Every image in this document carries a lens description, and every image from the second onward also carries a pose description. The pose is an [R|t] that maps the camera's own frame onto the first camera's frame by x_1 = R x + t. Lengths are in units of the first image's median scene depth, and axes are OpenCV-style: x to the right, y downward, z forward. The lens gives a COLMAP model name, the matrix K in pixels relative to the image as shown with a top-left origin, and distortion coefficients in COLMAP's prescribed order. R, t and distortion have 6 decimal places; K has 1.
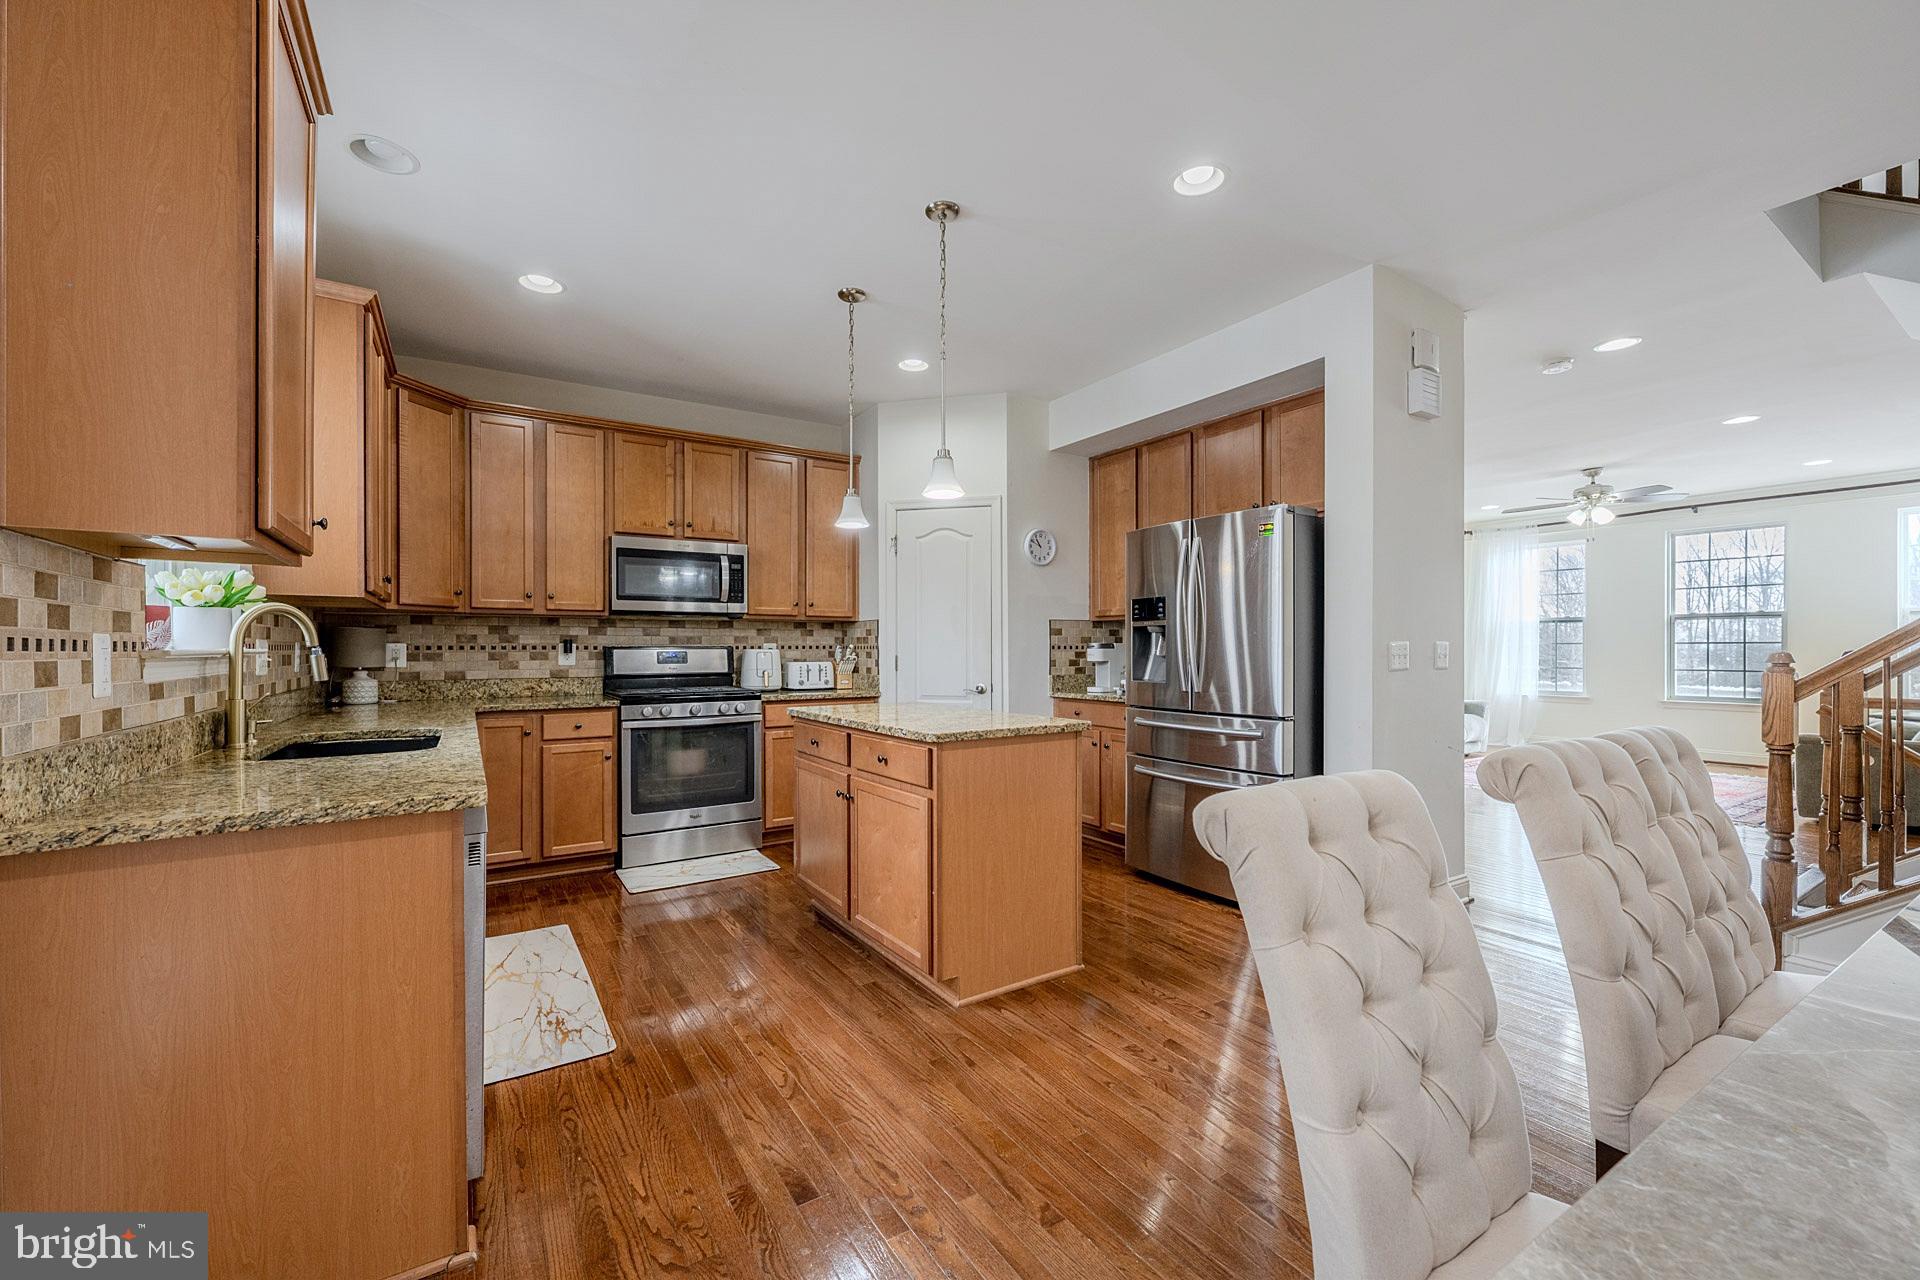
lens RADIAL K [[763.1, 0, 953.9], [0, 763.1, 650.7], [0, 0, 1]] dist [-0.001386, -0.000105]
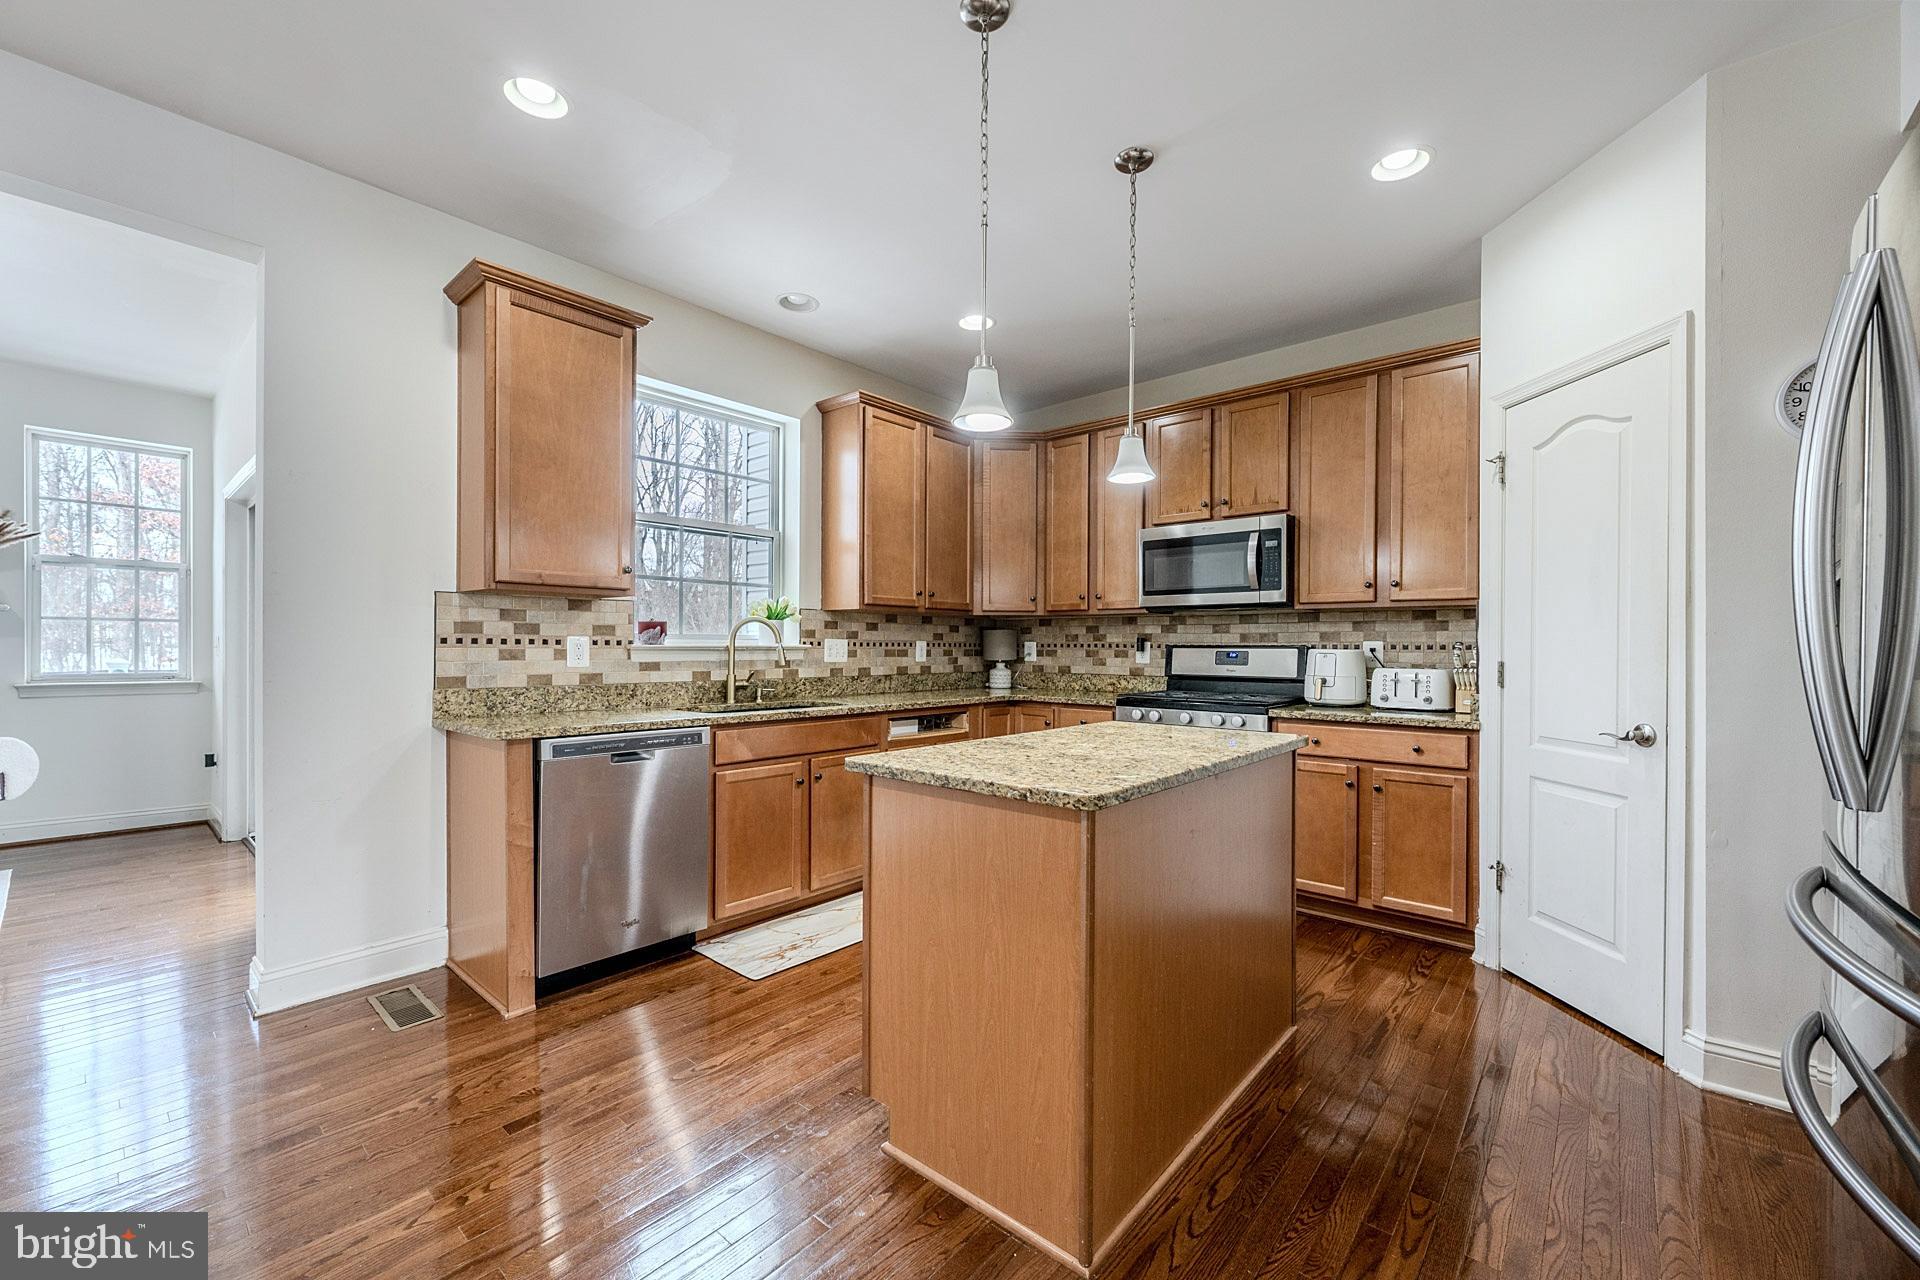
lens RADIAL K [[763.1, 0, 953.9], [0, 763.1, 650.7], [0, 0, 1]] dist [-0.001386, -0.000105]
pose [[0.275469, 0.008969, -0.961268, 0.414112], [-0.009111, 0.999936, 0.006718, -0.002412], [0.961267, 0.006907, 0.275533, 0.507971]]
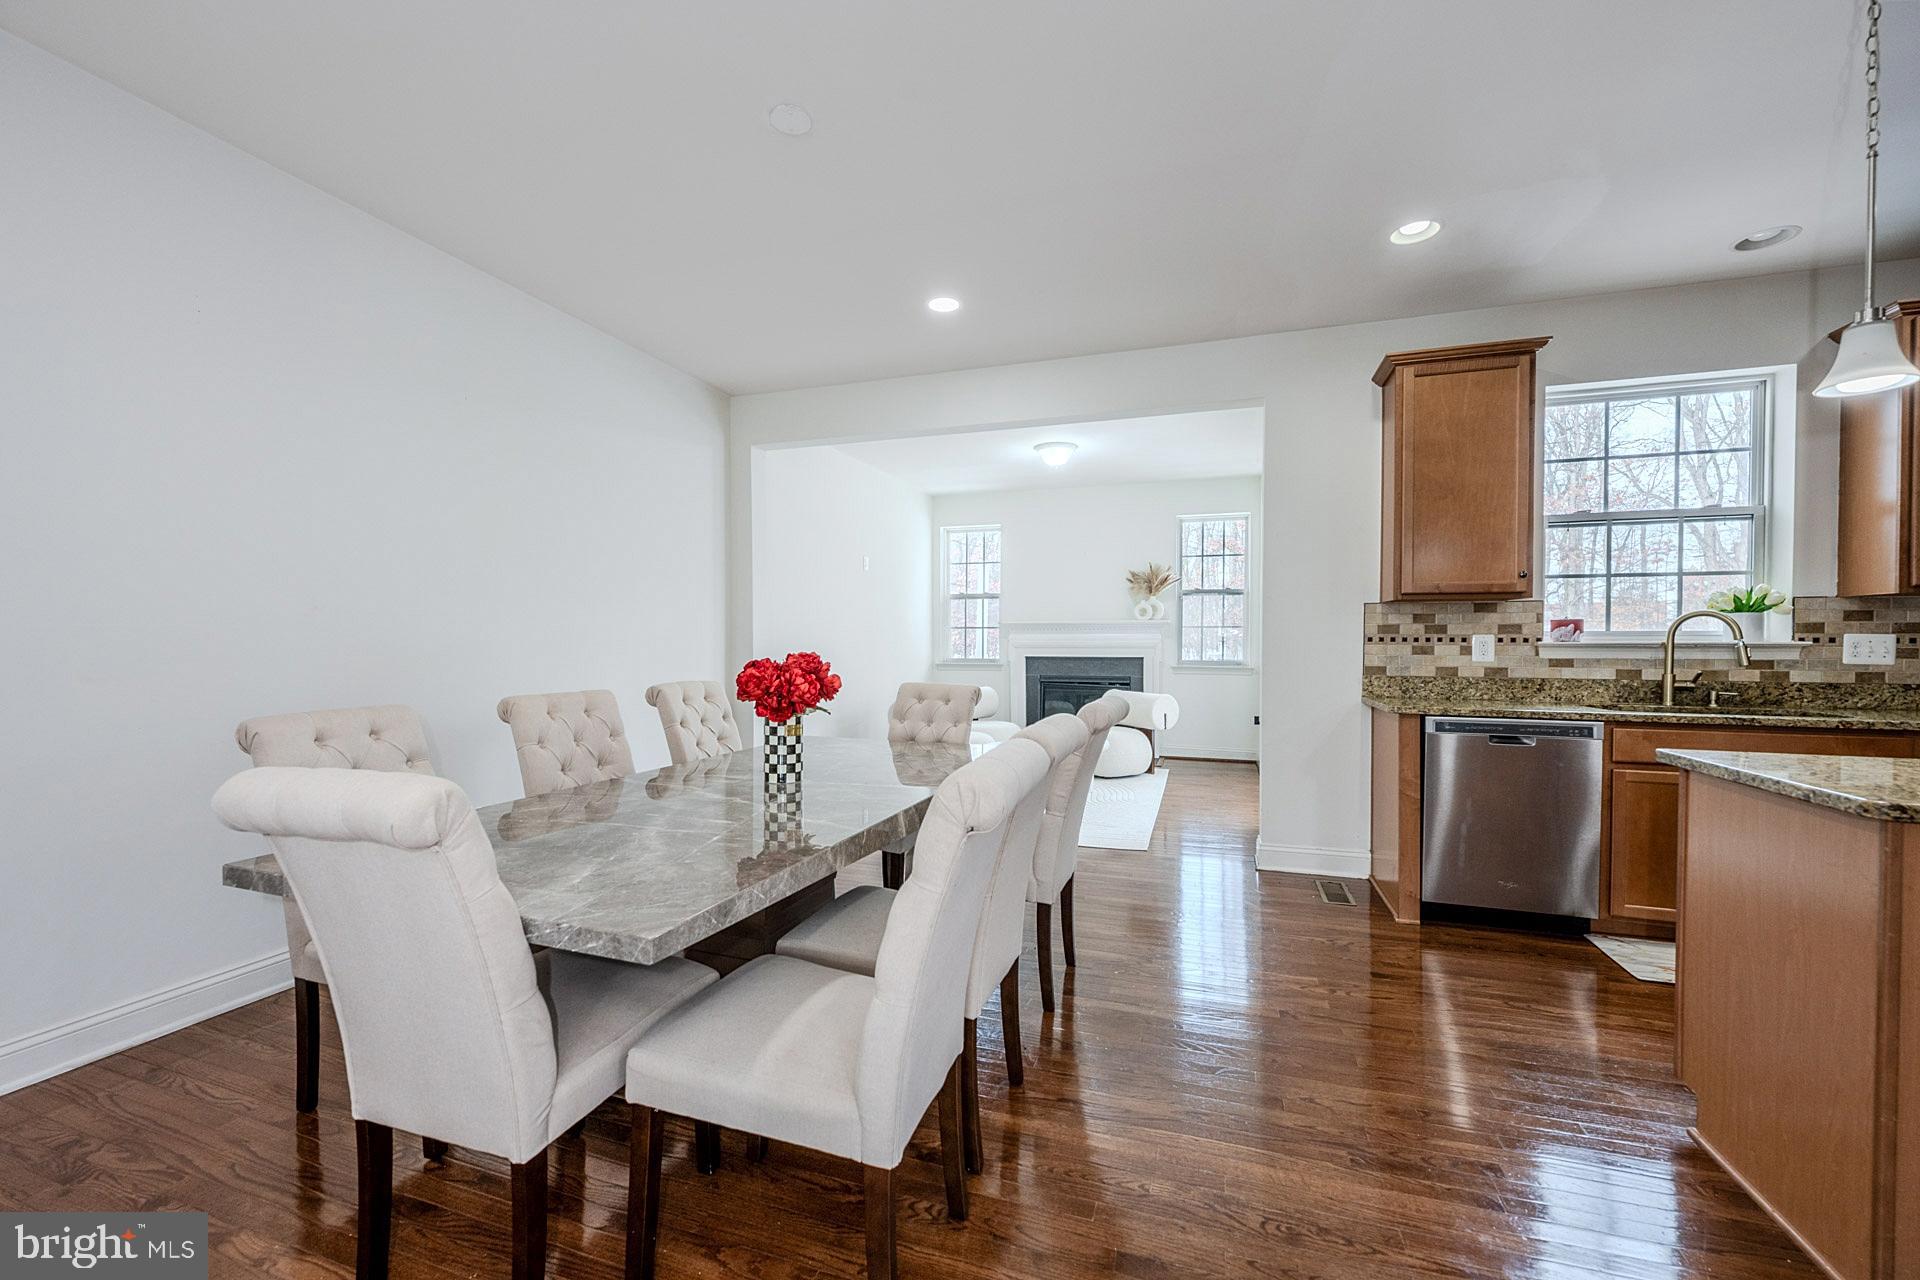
lens RADIAL K [[763.1, 0, 953.9], [0, 763.1, 650.7], [0, 0, 1]] dist [-0.001386, -0.000105]
pose [[-0.783467, 0.009165, -0.621366, 0.592997], [-0.002321, 0.999841, 0.017673, -0.004076], [0.621429, 0.015288, -0.783321, 0.661476]]
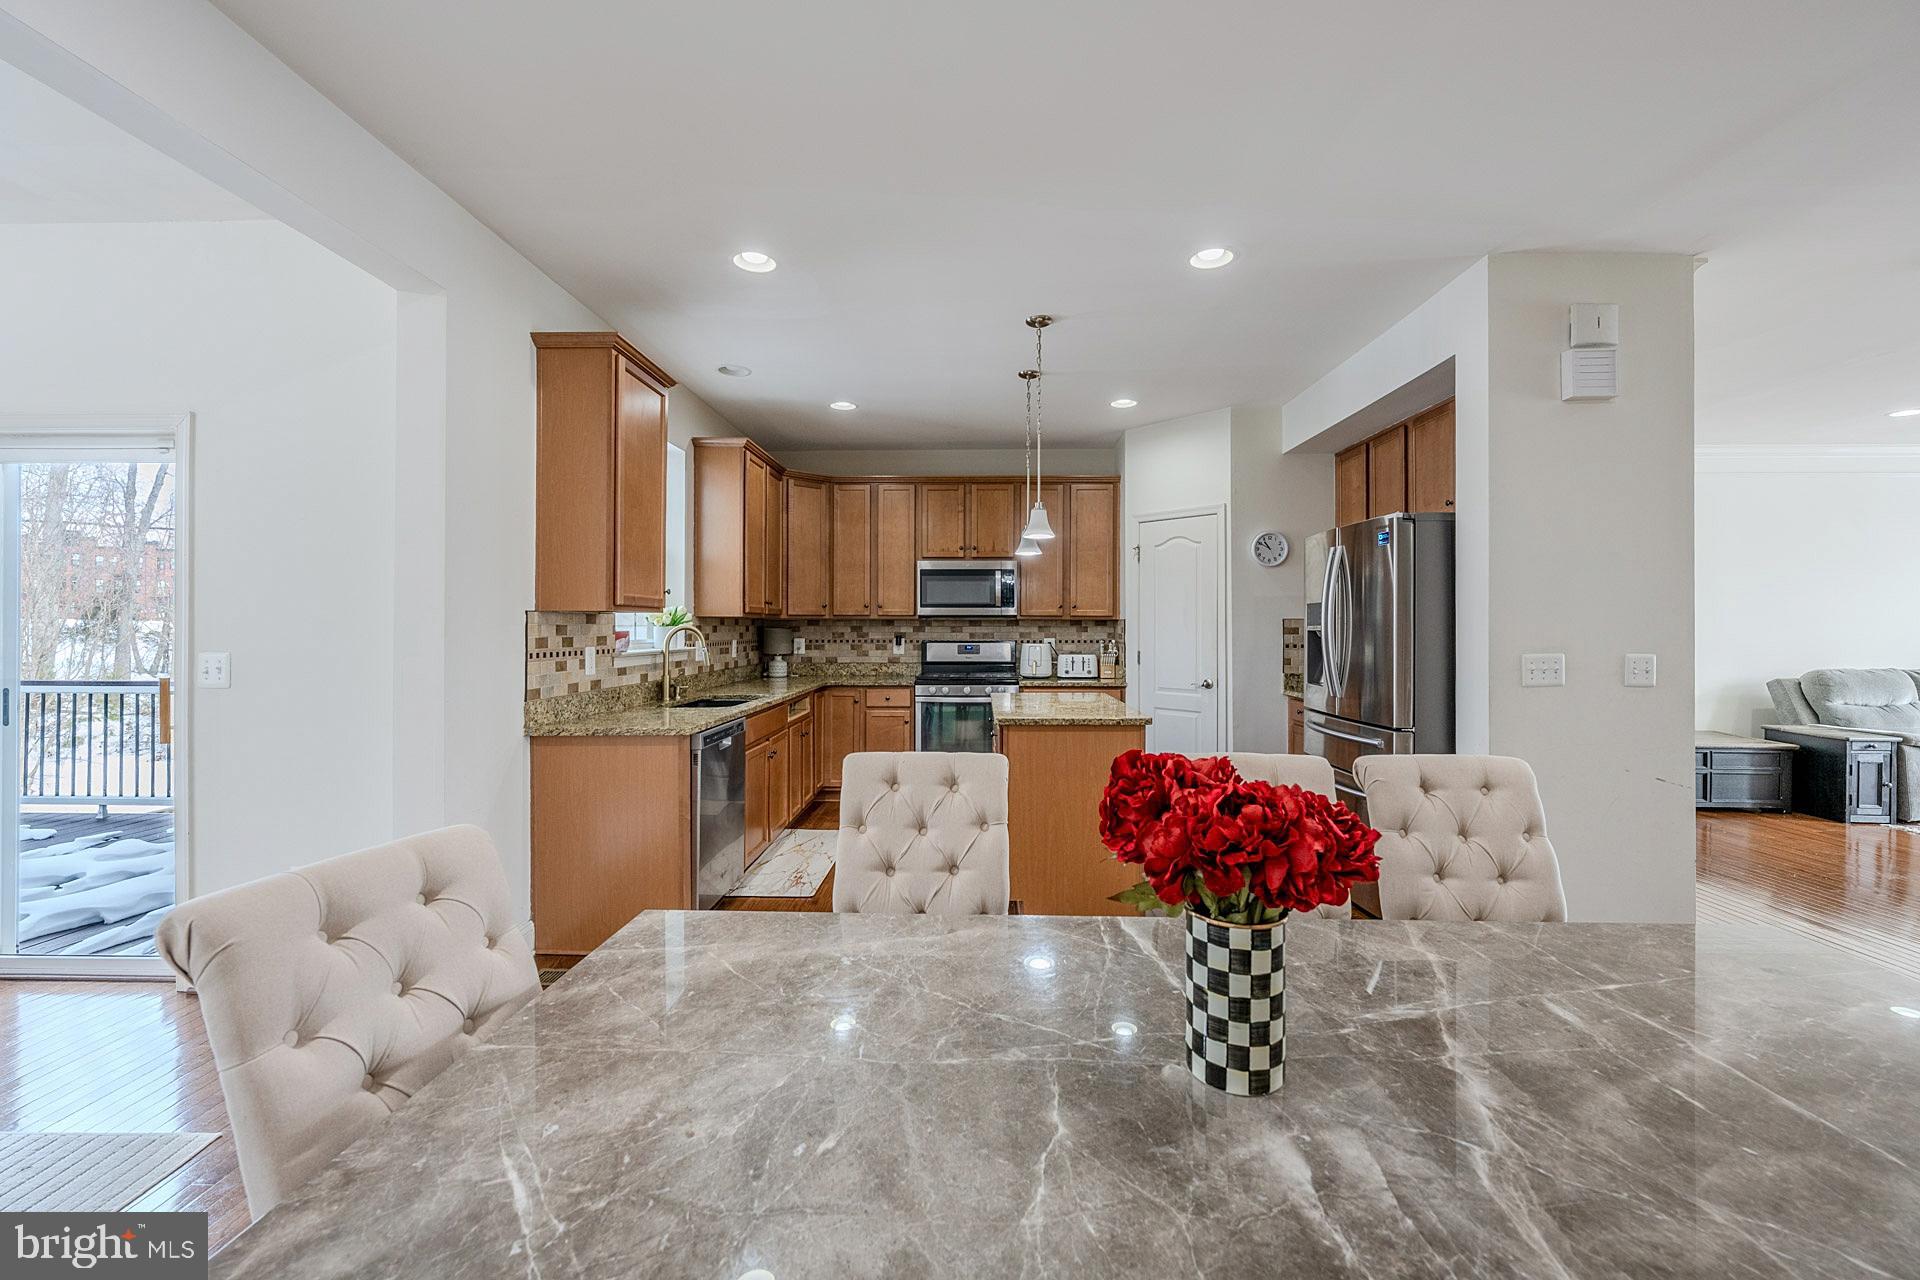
lens RADIAL K [[776.7, 0, 969.3], [0, 776.7, 620.7], [0, 0, 1]] dist [-0.001185, 0.000022]
pose [[0.832784, -0.001124, -0.553597, 0.402548], [-0.004663, 0.999948, -0.009044, -0.030917], [0.553579, 0.010113, 0.832735, -0.112059]]
